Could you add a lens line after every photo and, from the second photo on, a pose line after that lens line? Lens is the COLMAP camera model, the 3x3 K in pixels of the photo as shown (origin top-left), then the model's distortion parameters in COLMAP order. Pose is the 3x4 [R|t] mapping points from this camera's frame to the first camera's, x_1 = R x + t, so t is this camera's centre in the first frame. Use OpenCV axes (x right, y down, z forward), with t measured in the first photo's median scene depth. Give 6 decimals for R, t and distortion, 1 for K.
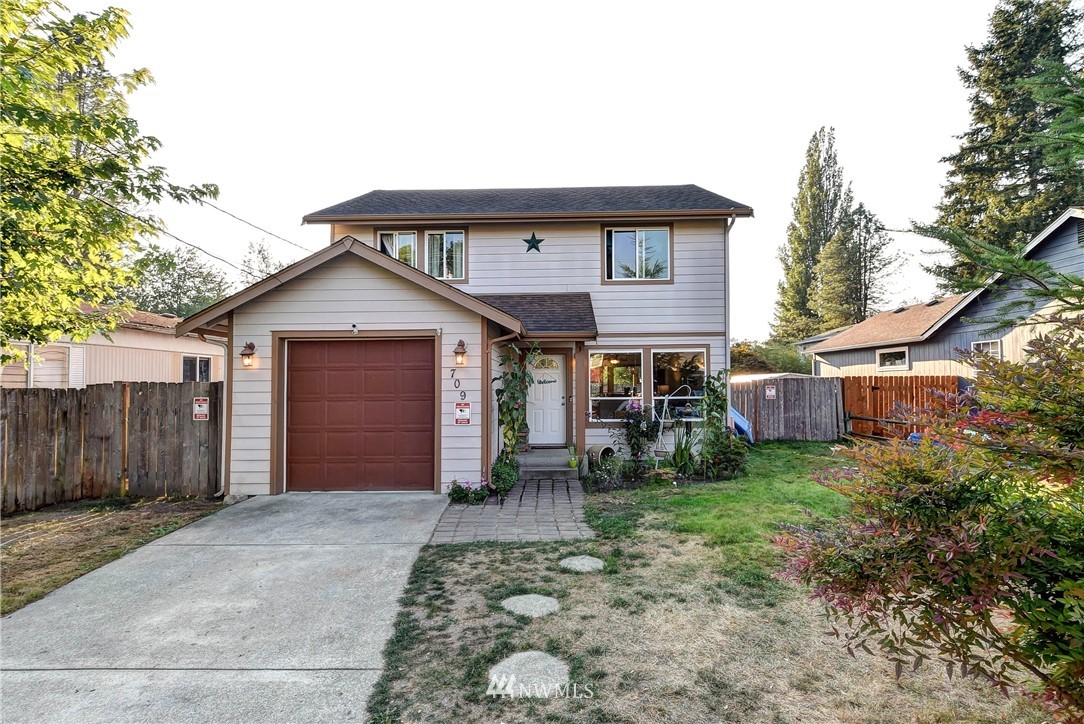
lens RADIAL K [[529.4, 0, 542.0], [0, 529.4, 362.0], [0, 0, 1]] dist [-0.001545, 0.000275]
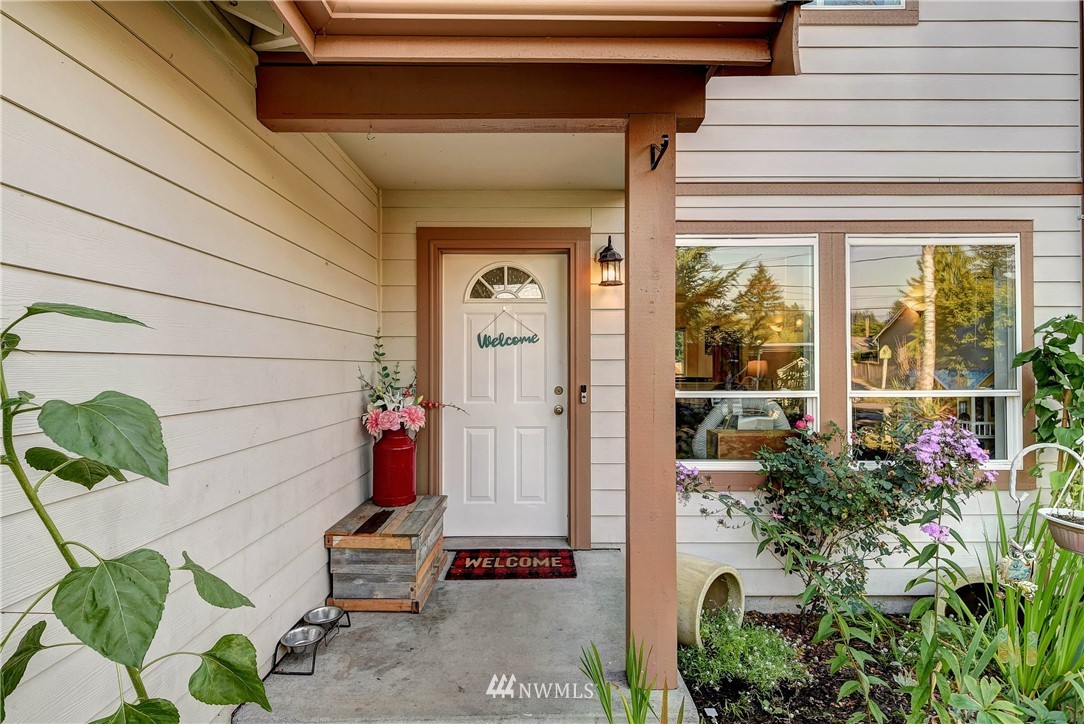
lens RADIAL K [[529.4, 0, 542.0], [0, 529.4, 362.0], [0, 0, 1]] dist [-0.001545, 0.000275]
pose [[0.999698, 0.004544, 0.024170, 0.006345], [-0.005348, 0.999430, 0.033332, 0.011182], [-0.024004, -0.033451, 0.999152, 0.191906]]
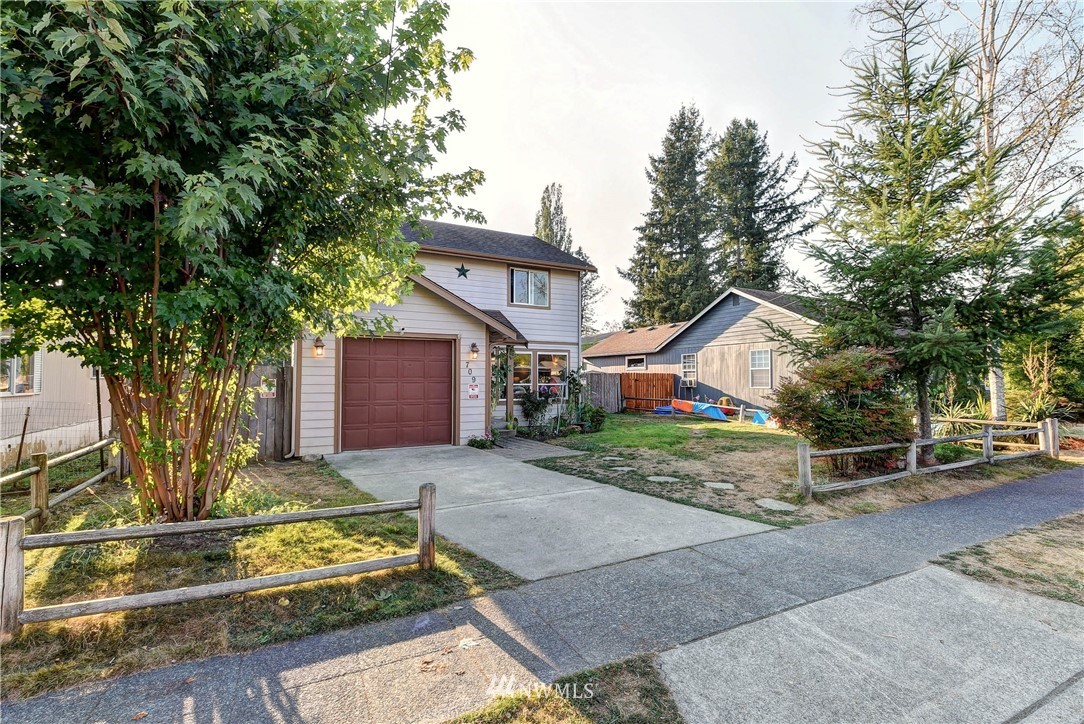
lens RADIAL K [[483.8, 0, 542.0], [0, 483.8, 362.0], [0, 0, 1]] dist [-0.000246, 0.002042]
pose [[0.872638, 0.026479, 0.487650, -0.123997], [-0.027934, 0.999601, -0.004291, 0.002692], [-0.487569, -0.009877, 0.873029, -0.056397]]
